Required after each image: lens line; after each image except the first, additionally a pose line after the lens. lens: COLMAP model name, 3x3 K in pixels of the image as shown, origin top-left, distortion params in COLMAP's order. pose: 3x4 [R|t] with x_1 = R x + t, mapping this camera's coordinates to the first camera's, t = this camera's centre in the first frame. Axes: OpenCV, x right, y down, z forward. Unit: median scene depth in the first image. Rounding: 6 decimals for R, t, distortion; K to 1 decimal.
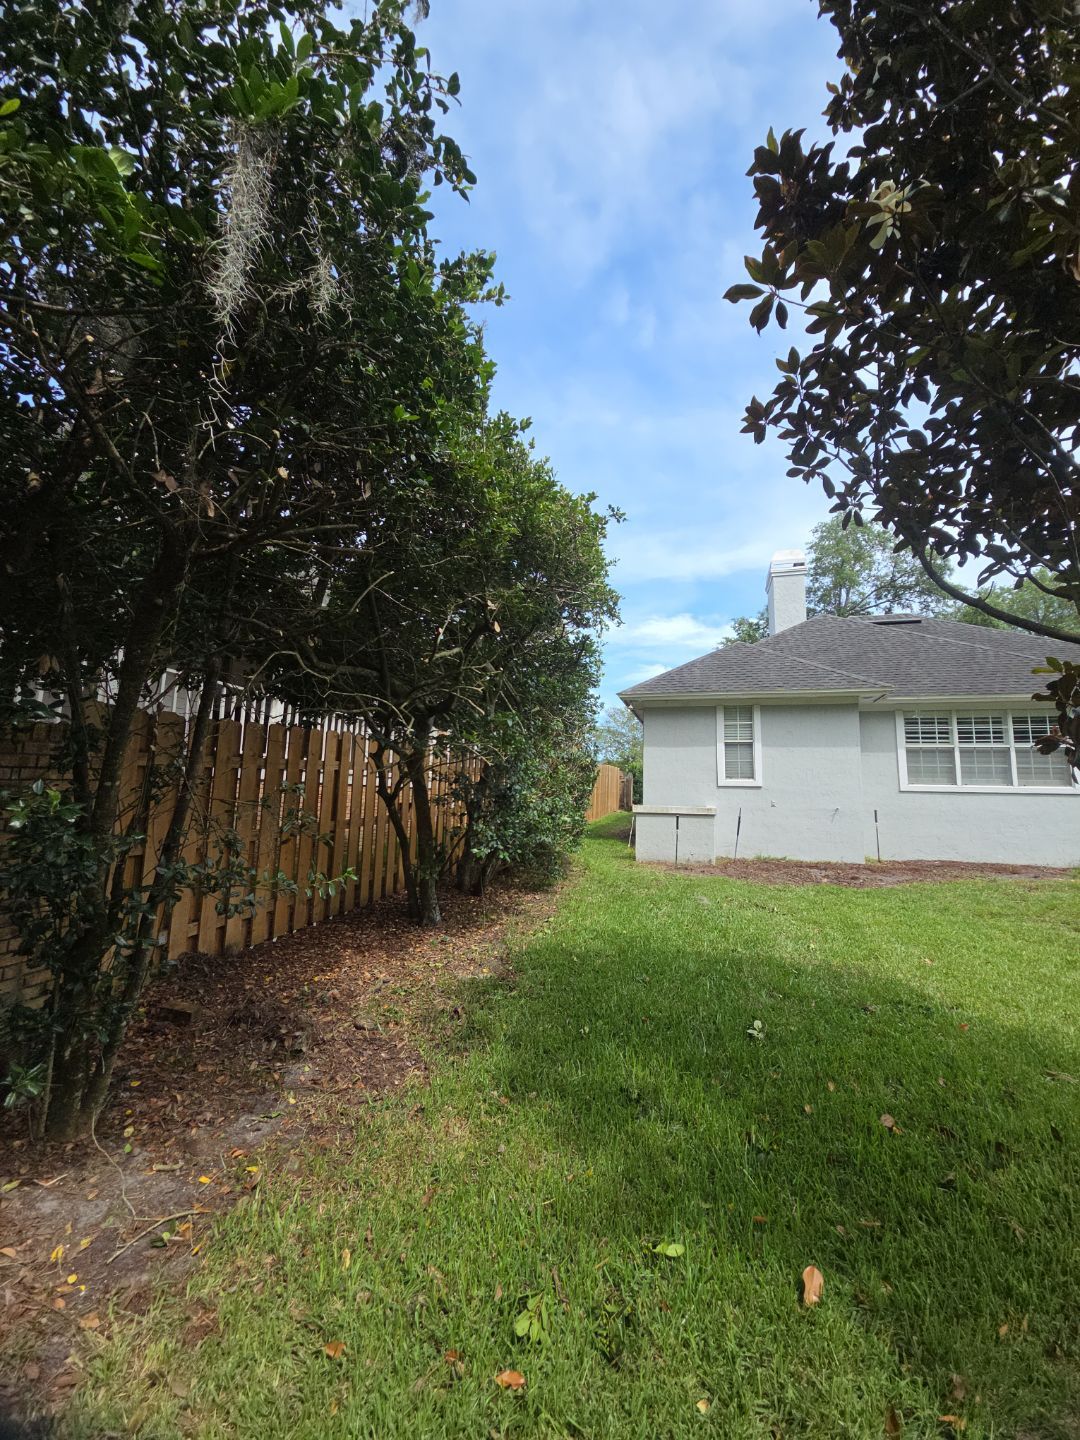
lens RADIAL K [[585.0, 0, 541.4], [0, 585.0, 709.0], [0, 0, 1]] dist [-0.000536, -0.000037]
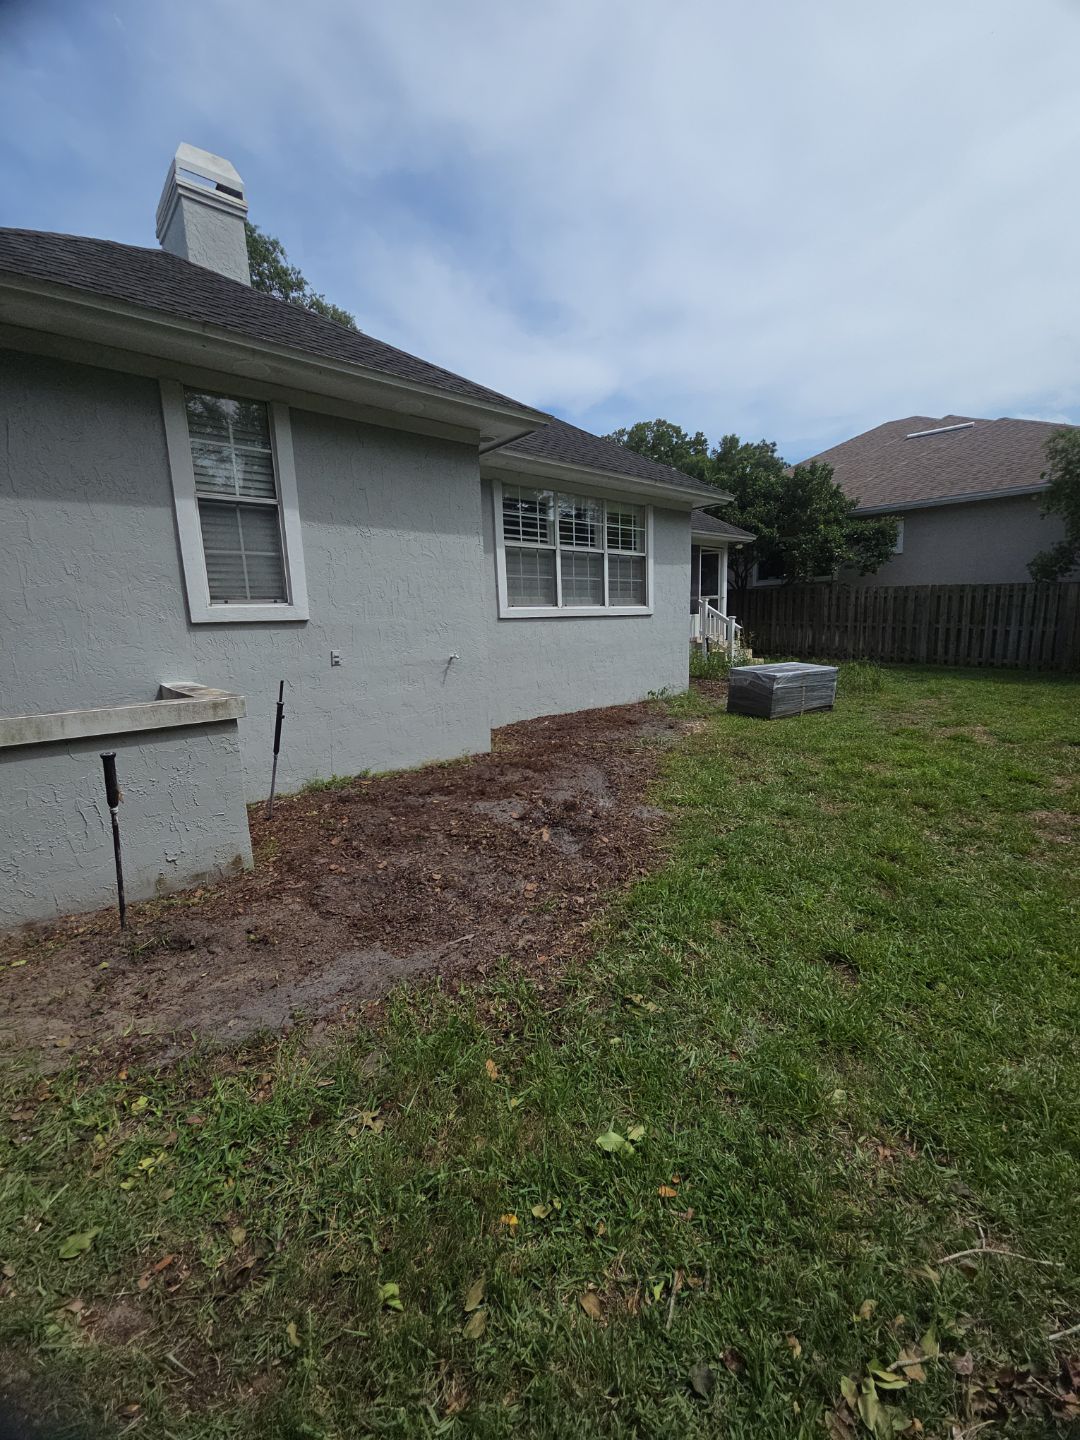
lens RADIAL K [[585.0, 0, 541.4], [0, 585.0, 709.0], [0, 0, 1]] dist [-0.000536, -0.000037]
pose [[0.520046, -0.166107, 0.837831, 0.106980], [-0.077356, 0.967717, 0.239873, 0.080904], [-0.850628, -0.189556, 0.490409, 0.641241]]
